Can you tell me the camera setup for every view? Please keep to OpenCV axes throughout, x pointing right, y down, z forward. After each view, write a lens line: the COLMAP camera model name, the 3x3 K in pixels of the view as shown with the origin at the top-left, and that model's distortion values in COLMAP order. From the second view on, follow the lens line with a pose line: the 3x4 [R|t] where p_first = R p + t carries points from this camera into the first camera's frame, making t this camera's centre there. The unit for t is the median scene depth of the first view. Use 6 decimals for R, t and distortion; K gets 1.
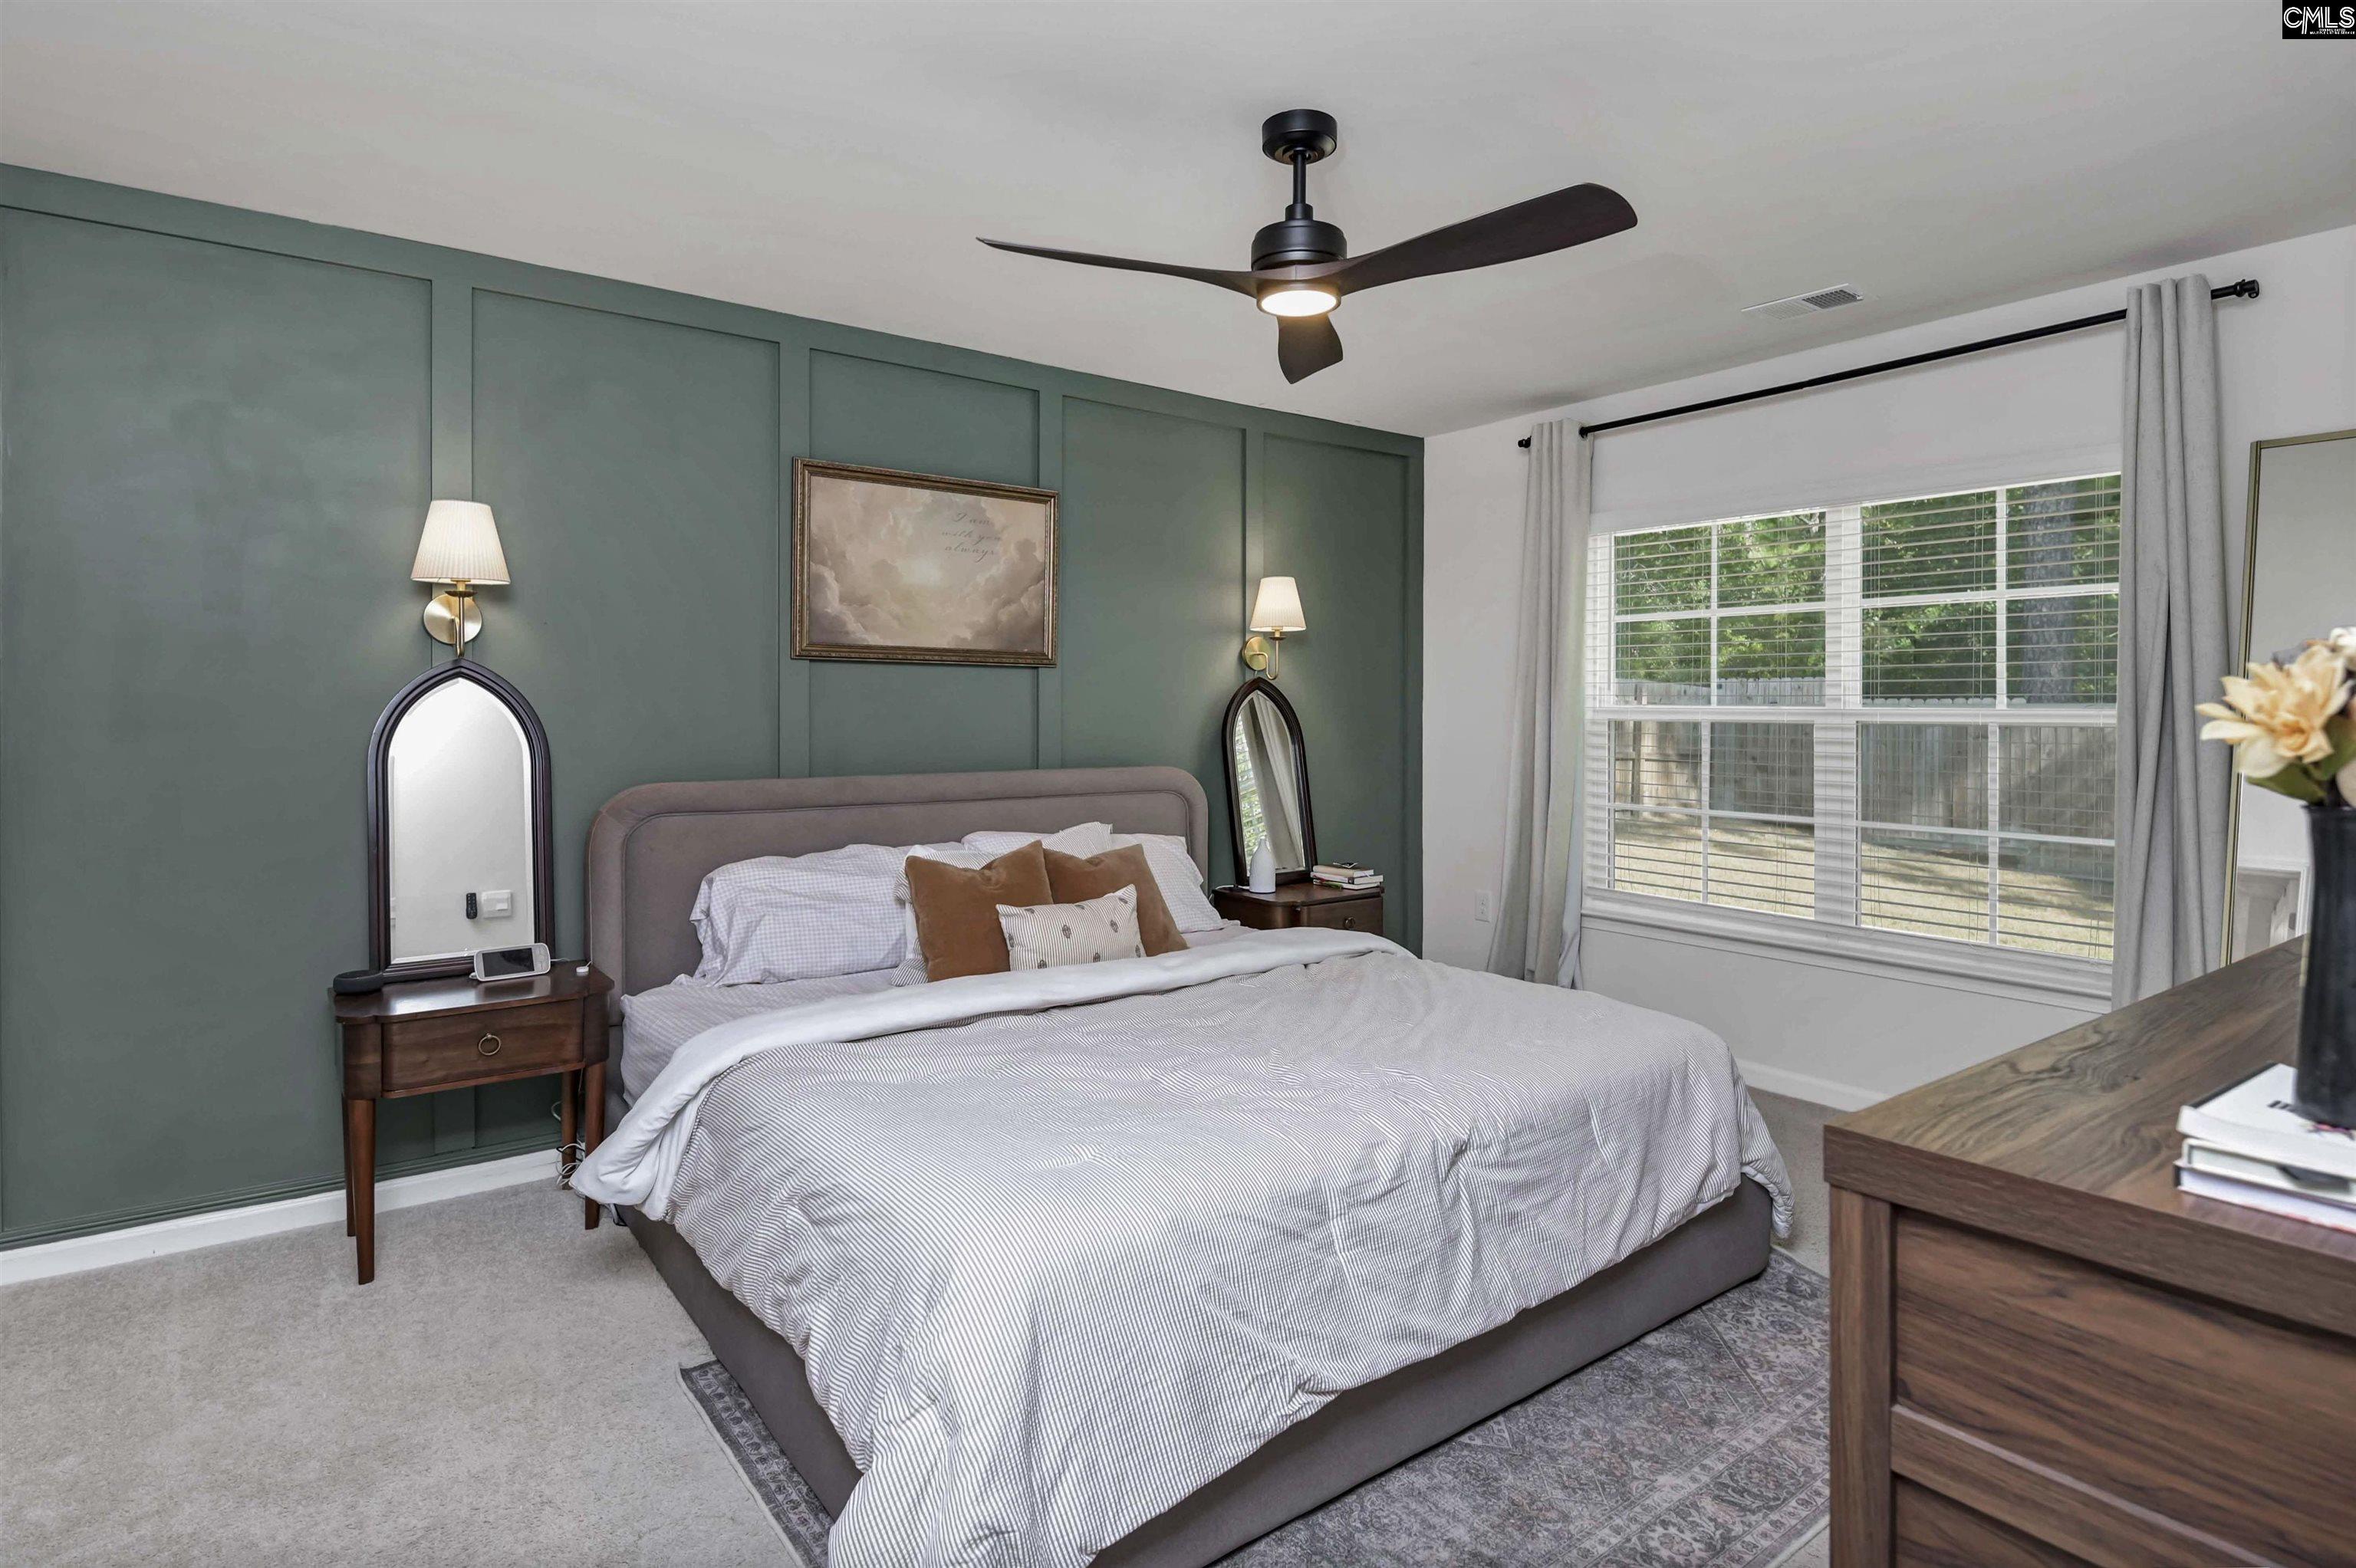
lens RADIAL K [[1251.1, 0, 1203.6], [0, 1251.1, 718.2], [0, 0, 1]] dist [0.003324, -0.003975]
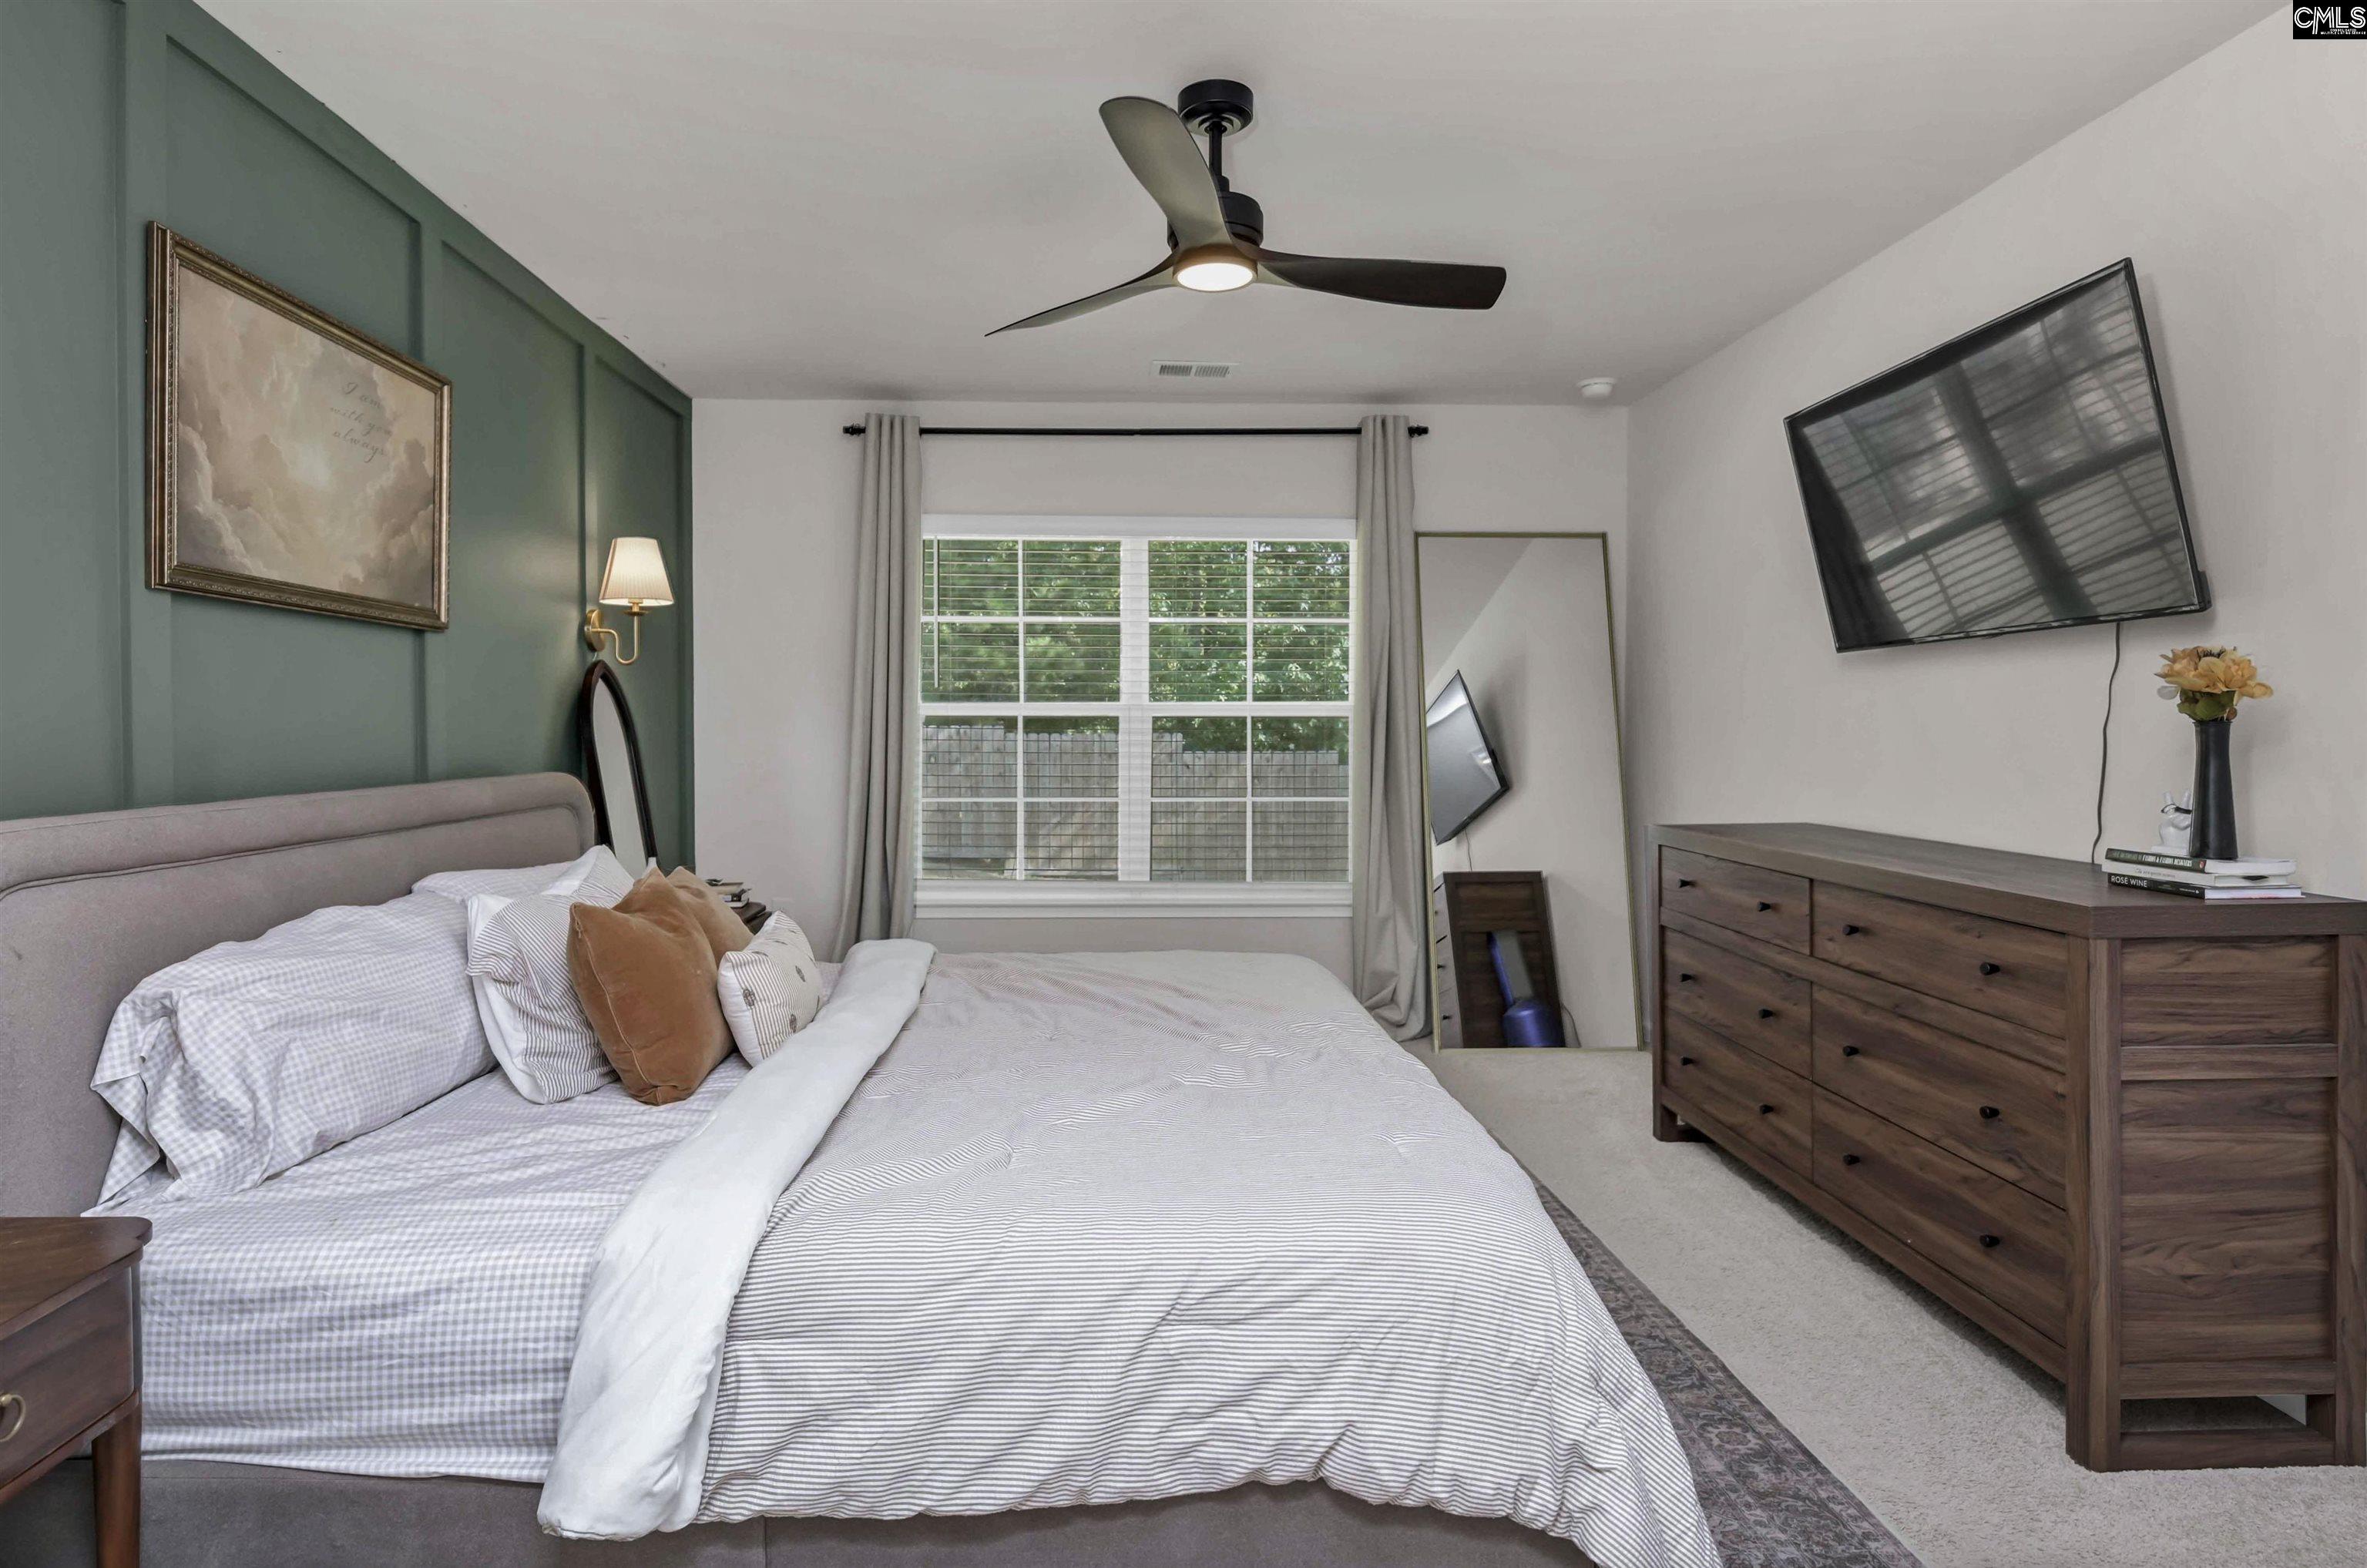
lens RADIAL K [[1277.1, 0, 1177.0], [0, 1277.1, 730.8], [0, 0, 1]] dist [-0.005225, -0.002470]
pose [[0.570424, -0.003462, 0.821343, -0.491650], [0.008317, 0.999964, -0.001561, 0.018115], [-0.821308, 0.007721, 0.570432, 0.289253]]
